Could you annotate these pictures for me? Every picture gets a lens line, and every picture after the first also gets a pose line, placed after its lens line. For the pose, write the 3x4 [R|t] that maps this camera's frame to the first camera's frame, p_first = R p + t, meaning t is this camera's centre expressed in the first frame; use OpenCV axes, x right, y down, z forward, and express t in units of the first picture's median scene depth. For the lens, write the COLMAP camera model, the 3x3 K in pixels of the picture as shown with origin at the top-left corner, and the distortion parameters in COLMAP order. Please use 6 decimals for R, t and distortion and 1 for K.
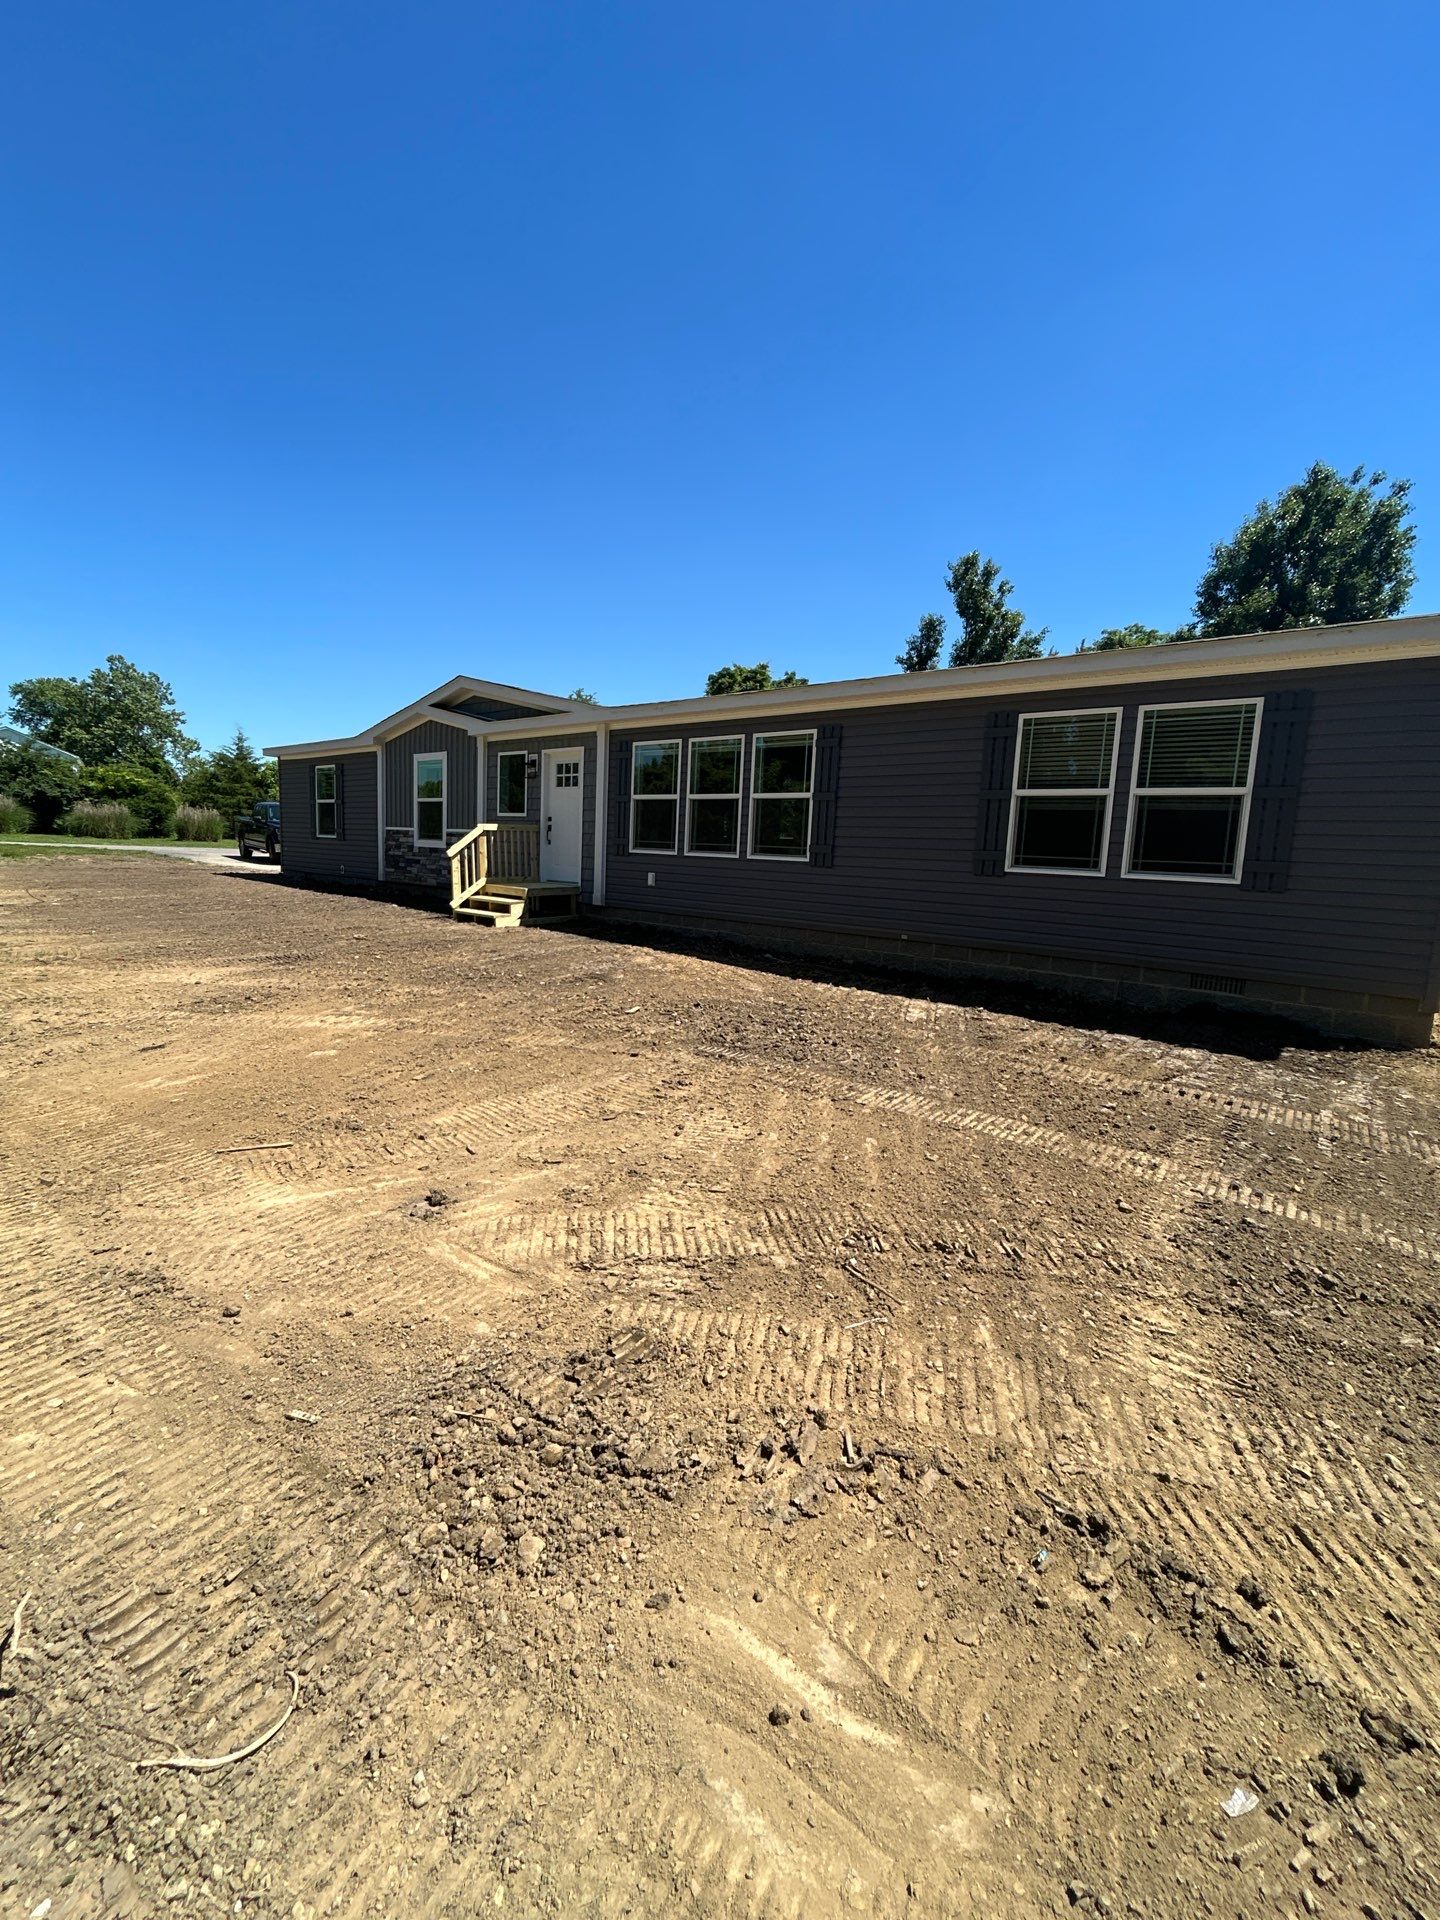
lens RADIAL K [[722.7, 0, 755.6], [0, 722.7, 916.8], [0, 0, 1]] dist [-0.007967, -0.000056]
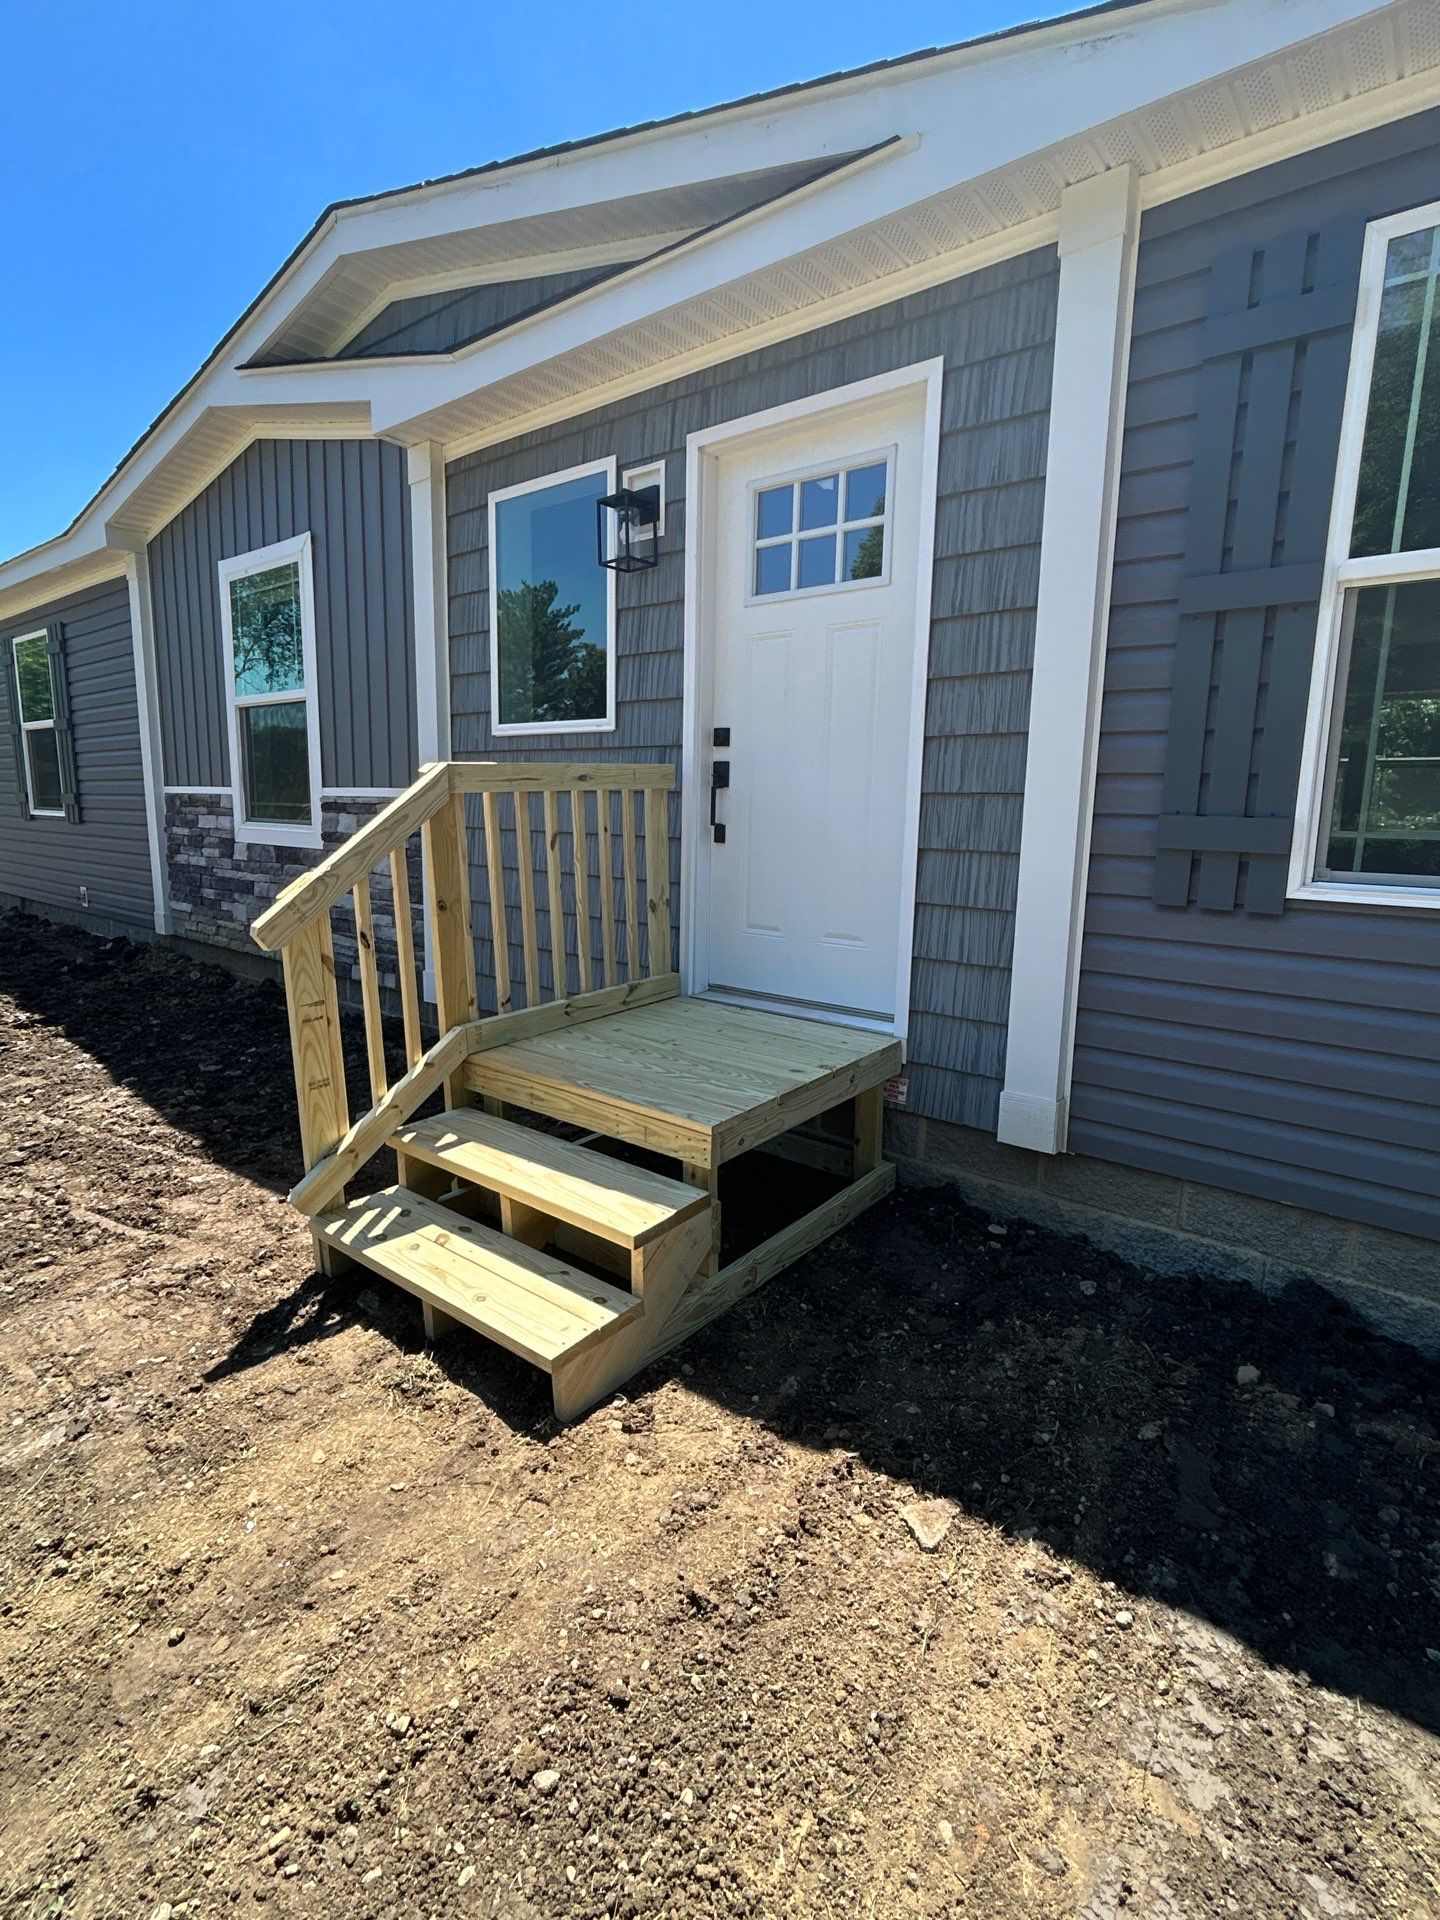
lens RADIAL K [[884.5, 0, 739.2], [0, 884.5, 942.1], [0, 0, 1]] dist [-0.005312, -0.000205]
pose [[0.999802, -0.007329, -0.018492, -0.238747], [0.008127, 0.999023, 0.043441, -0.069717], [0.018156, -0.043583, 0.998885, 0.613127]]
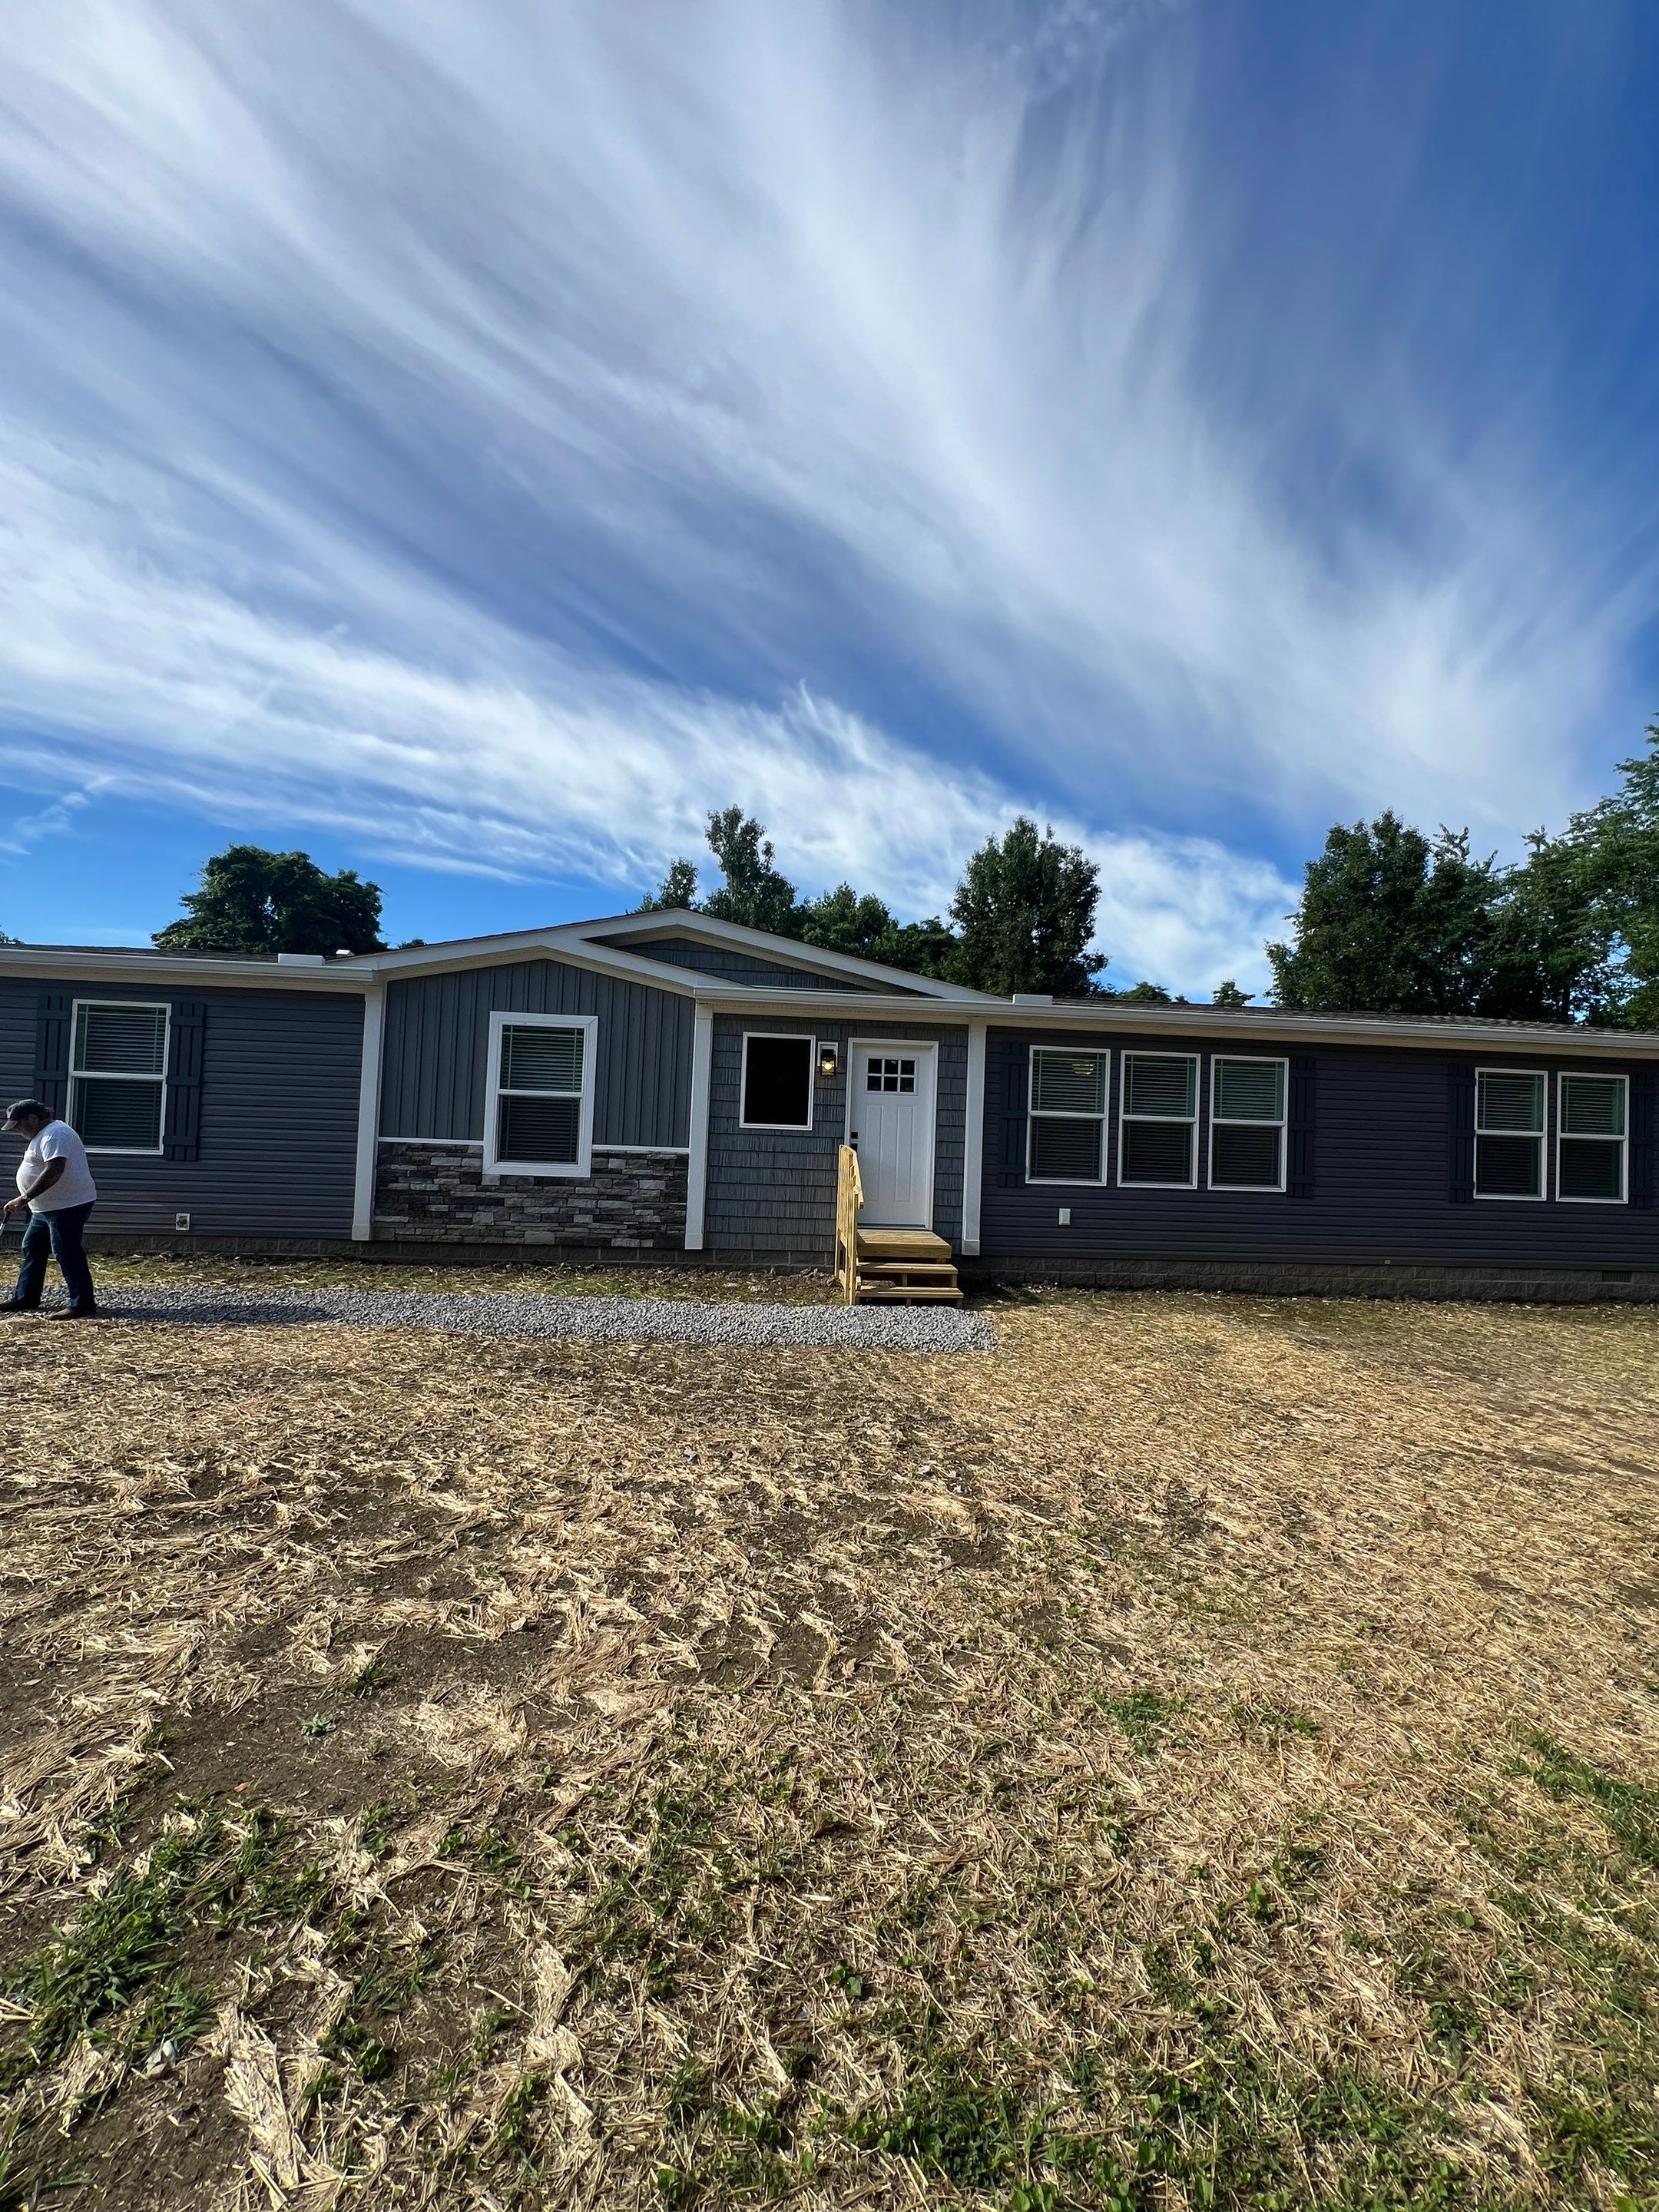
lens RADIAL K [[881.3, 0, 824.5], [0, 881.3, 1097.6], [0, 0, 1]] dist [0.000479, 0.000036]
pose [[0.750593, 0.016634, 0.660555, -0.756988], [0.055358, 0.994586, -0.087949, -0.086112], [-0.658442, 0.102580, 0.745608, 0.333497]]
